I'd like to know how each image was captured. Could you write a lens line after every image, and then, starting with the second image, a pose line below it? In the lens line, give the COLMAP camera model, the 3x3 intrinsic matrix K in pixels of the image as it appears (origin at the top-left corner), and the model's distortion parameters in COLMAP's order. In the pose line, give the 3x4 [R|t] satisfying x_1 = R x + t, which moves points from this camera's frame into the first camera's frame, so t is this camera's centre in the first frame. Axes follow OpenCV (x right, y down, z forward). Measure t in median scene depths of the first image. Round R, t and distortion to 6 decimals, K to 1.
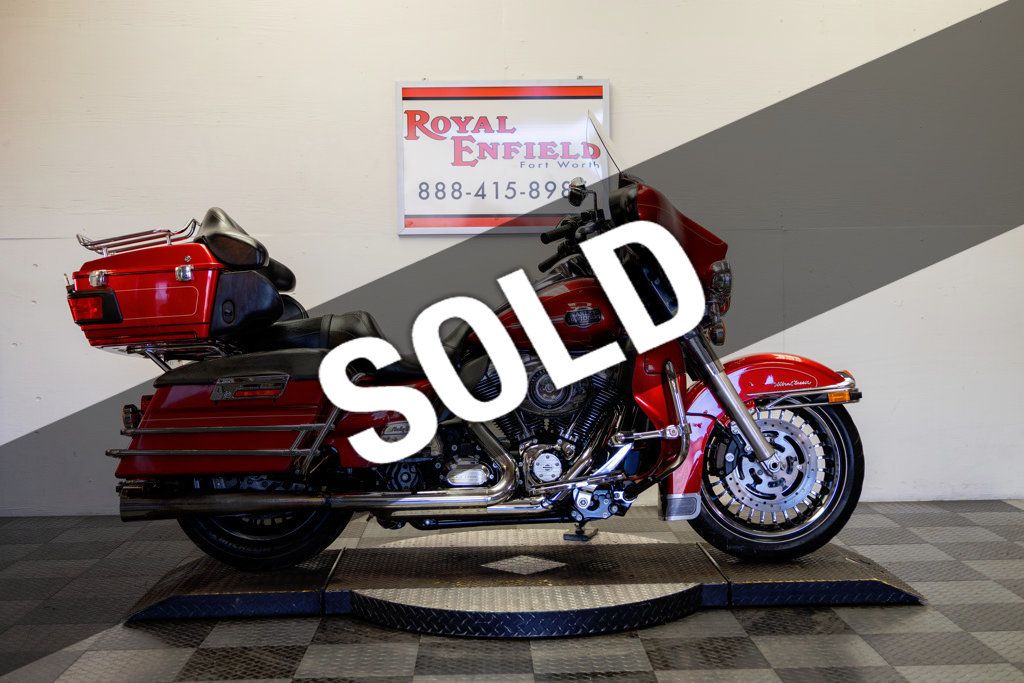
lens RADIAL K [[1375.3, 0, 510.9], [0, 1375.3, 336.1], [0, 0, 1]] dist [-0.004015, 0.000000]
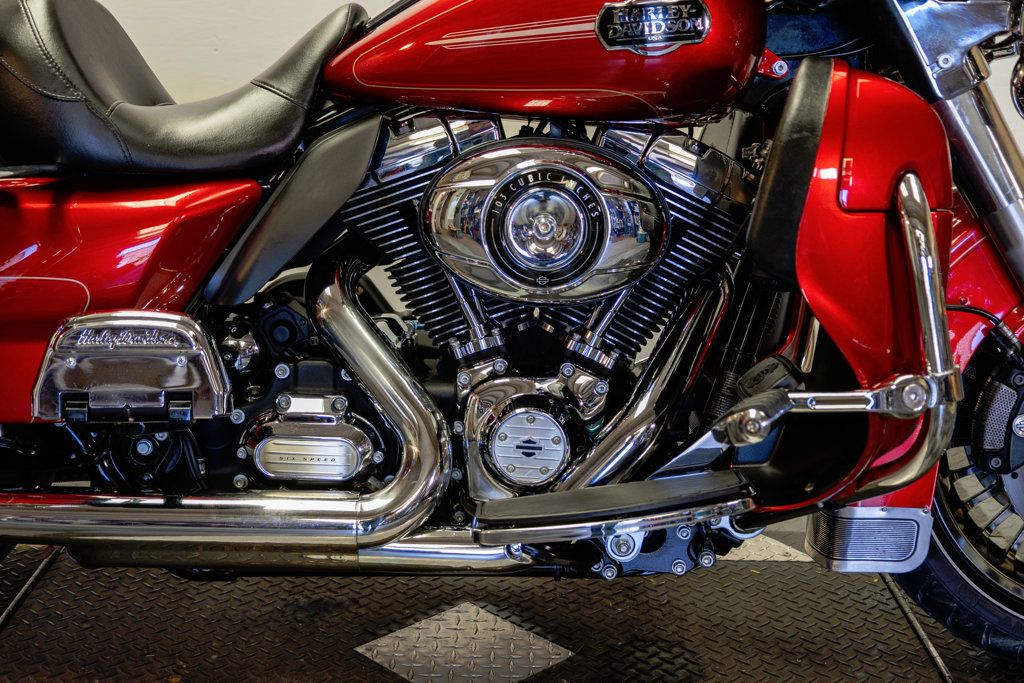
lens RADIAL K [[1426.3, 0, 511.8], [0, 1426.3, 336.7], [0, 0, 1]] dist [0.014481, 0.000000]
pose [[0.999053, 0.042586, -0.008930, 0.023381], [-0.039622, 0.975193, 0.217783, -0.013757], [0.017983, -0.217223, 0.975956, 0.622584]]
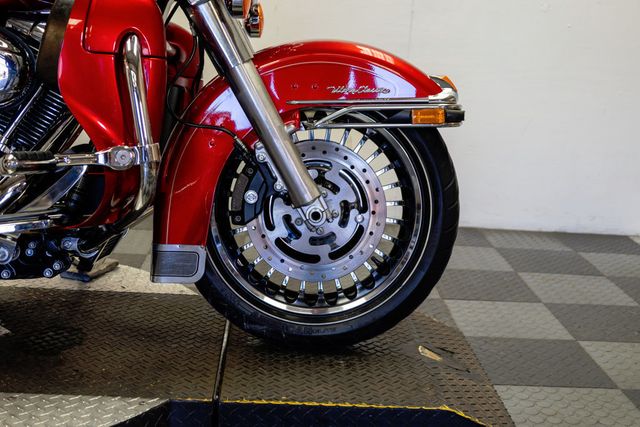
lens RADIAL K [[891.4, 0, 319.9], [0, 891.4, 216.3], [0, 0, 1]] dist [0.014481, 0.000000]
pose [[0.996580, 0.072584, 0.039494, 0.174439], [-0.078645, 0.979821, 0.183753, 0.017109], [-0.025359, -0.186230, 0.982179, 0.580683]]
